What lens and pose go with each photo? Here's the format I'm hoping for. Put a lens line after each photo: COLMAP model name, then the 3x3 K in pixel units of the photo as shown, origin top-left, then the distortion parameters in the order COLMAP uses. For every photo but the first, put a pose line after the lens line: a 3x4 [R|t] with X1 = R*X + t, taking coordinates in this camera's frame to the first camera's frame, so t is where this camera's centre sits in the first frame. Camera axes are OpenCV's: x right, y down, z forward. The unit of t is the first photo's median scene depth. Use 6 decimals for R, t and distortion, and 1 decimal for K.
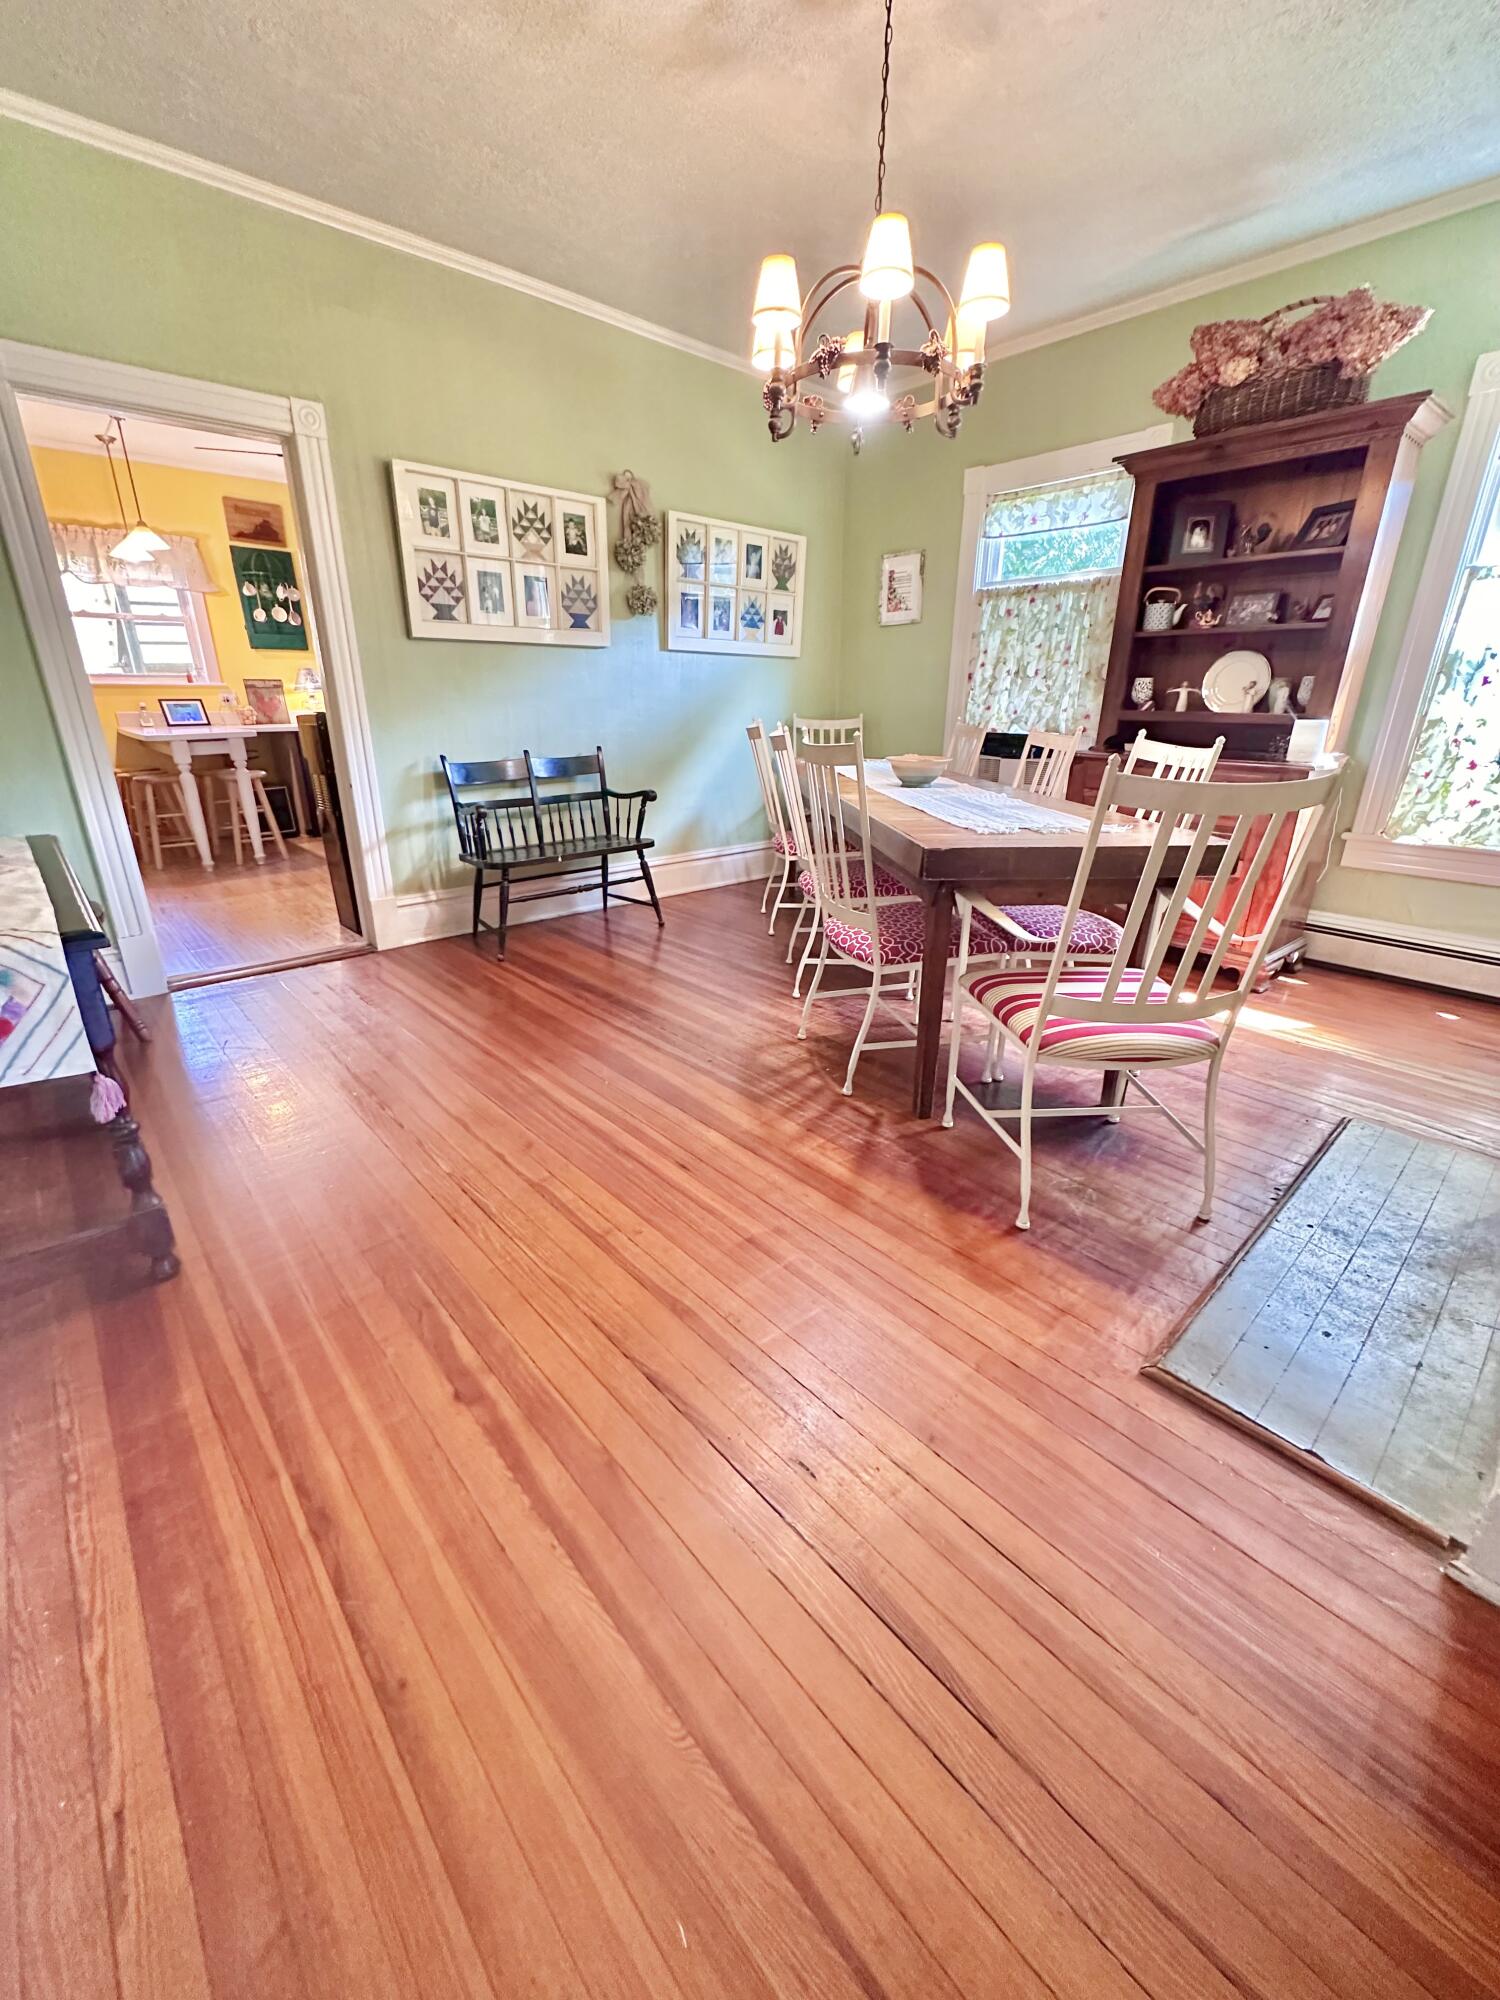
lens RADIAL K [[800.9, 0, 746.0], [0, 800.9, 996.0], [0, 0, 1]] dist [-0.002952, 0.000404]
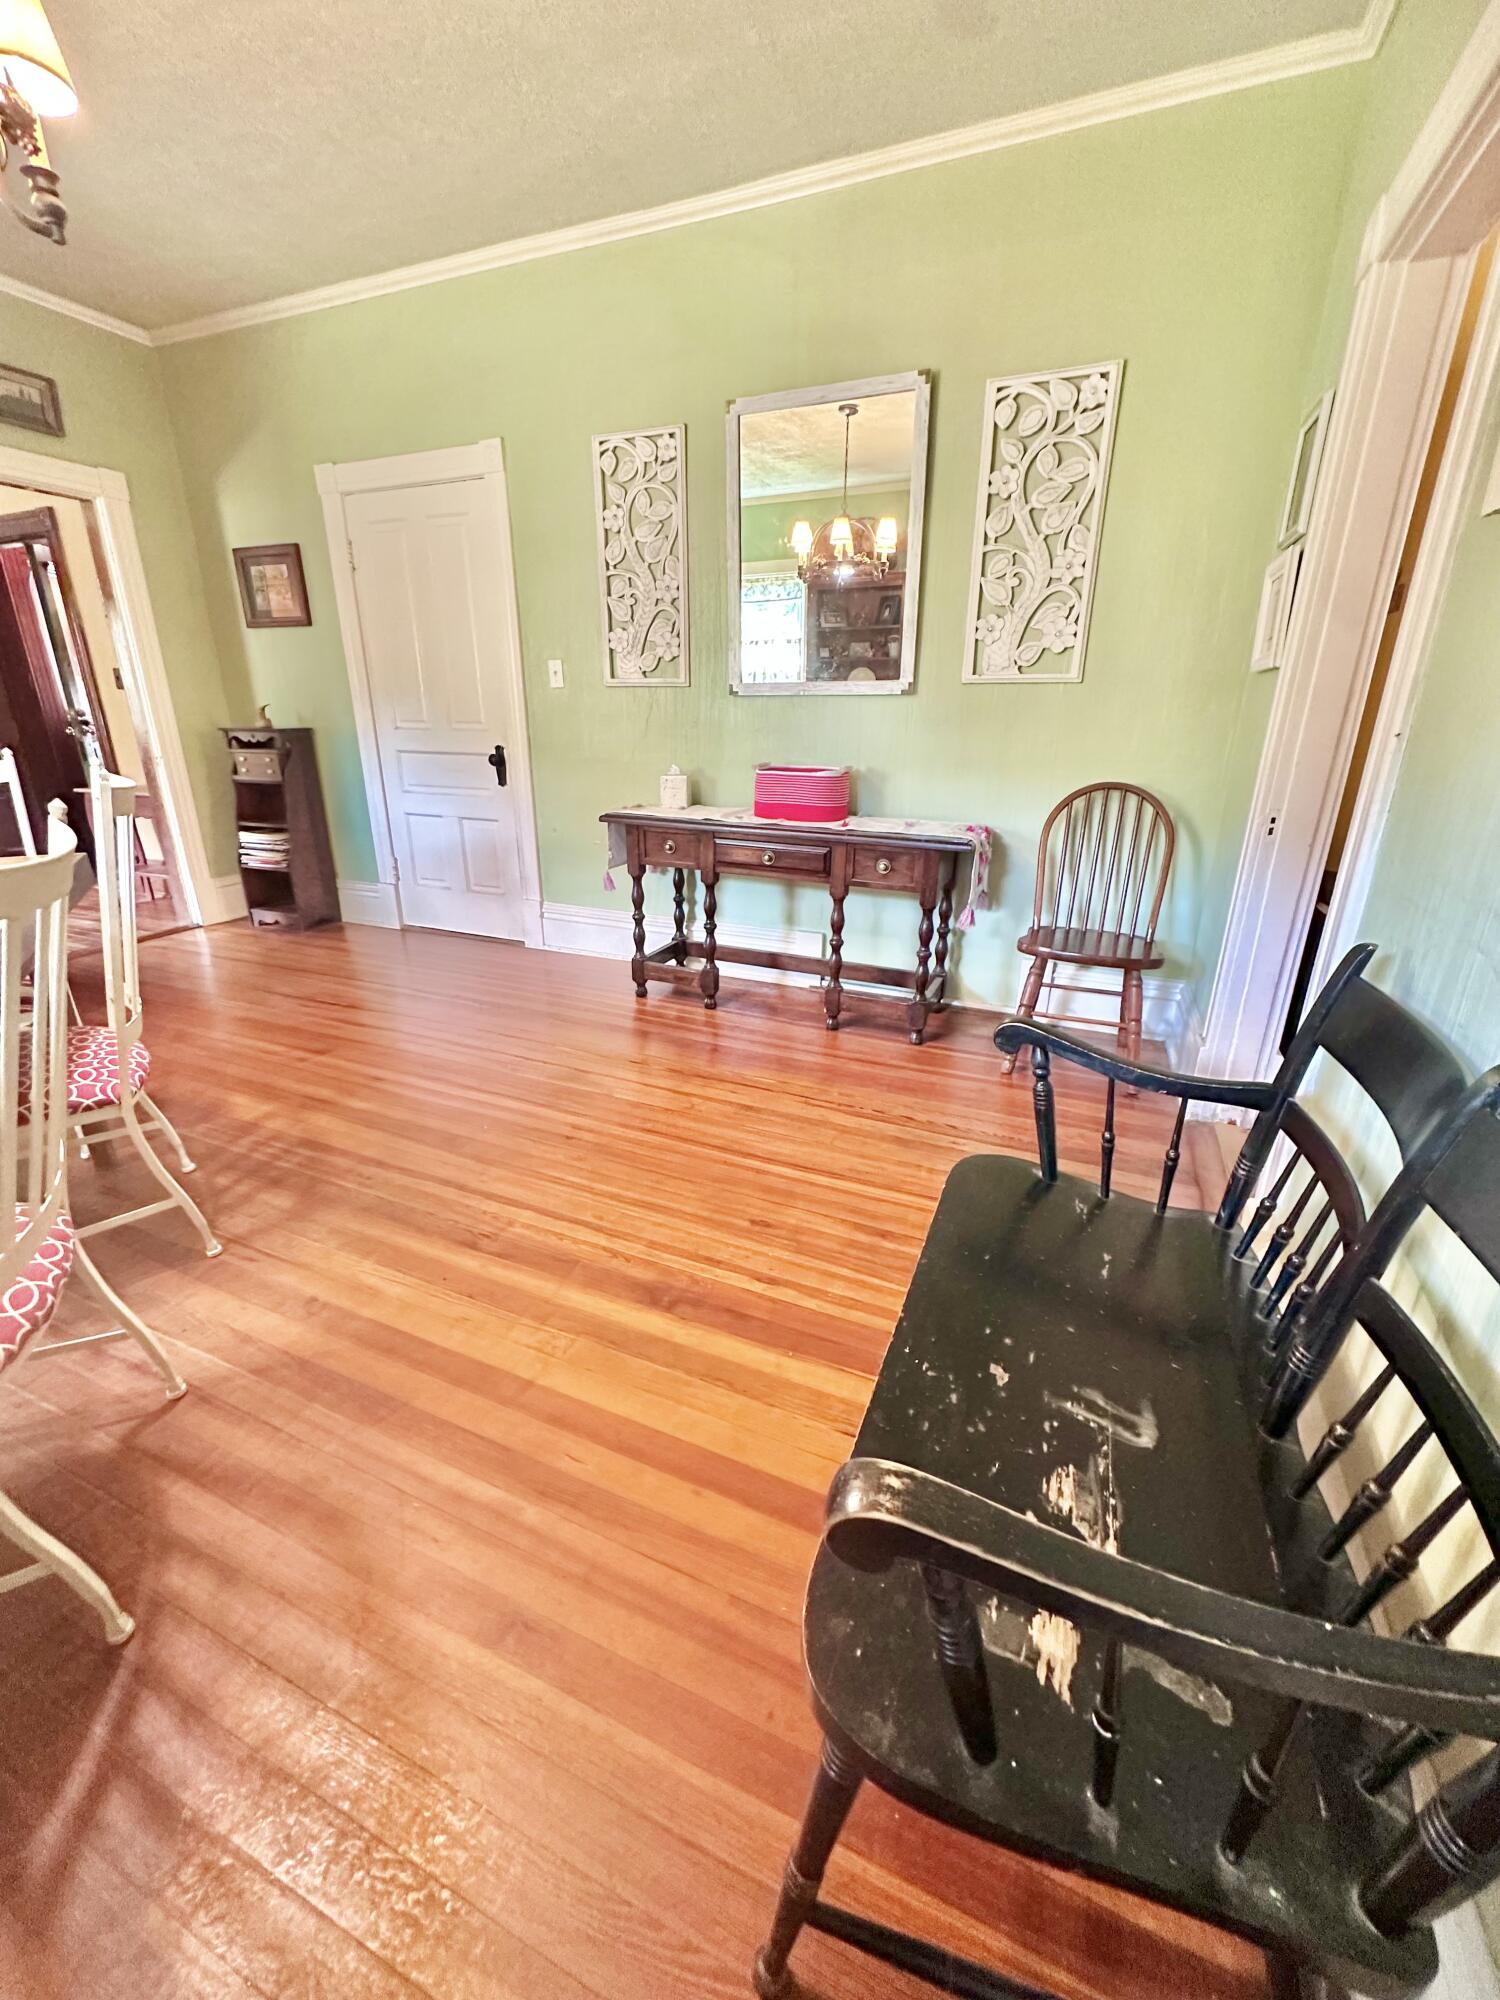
lens RADIAL K [[800.9, 0, 747.7], [0, 800.9, 995.4], [0, 0, 1]] dist [-0.002343, 0.000440]
pose [[-0.908173, 0.129616, -0.398023, -0.078466], [-0.157830, 0.774644, 0.612386, -0.487907], [0.387701, 0.618972, -0.683053, 1.280612]]
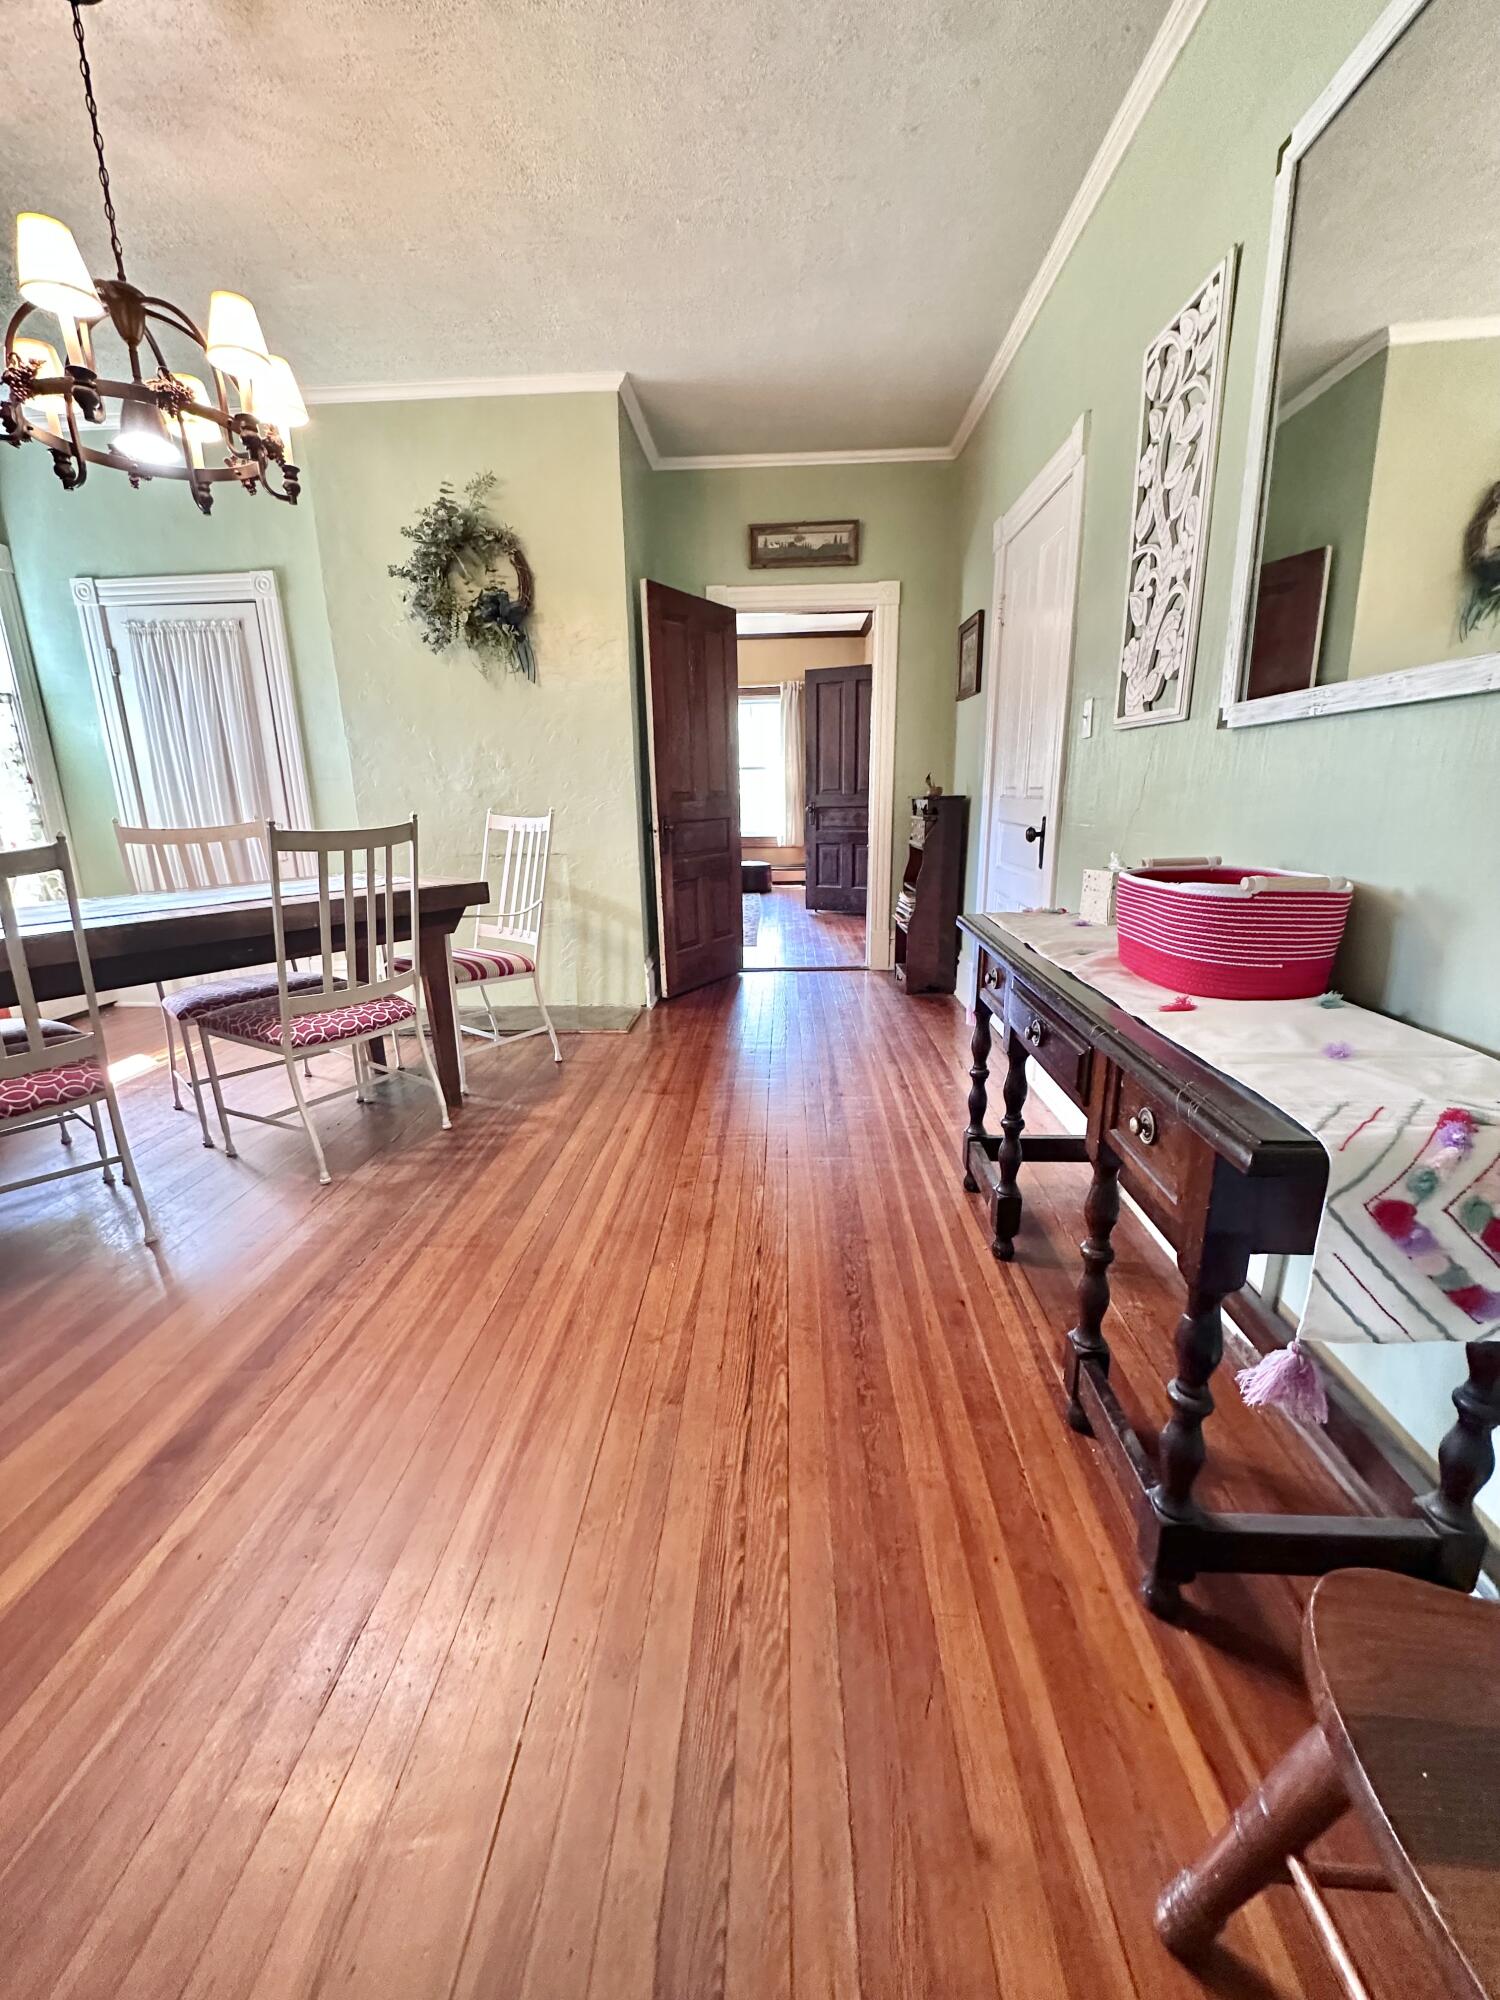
lens RADIAL K [[800.9, 0, 747.7], [0, 800.9, 995.4], [0, 0, 1]] dist [-0.002343, 0.000440]
pose [[-0.714463, -0.170288, 0.678635, -0.672986], [0.255355, 0.839564, 0.479507, -0.345234], [-0.651411, 0.515882, -0.556353, 0.937659]]
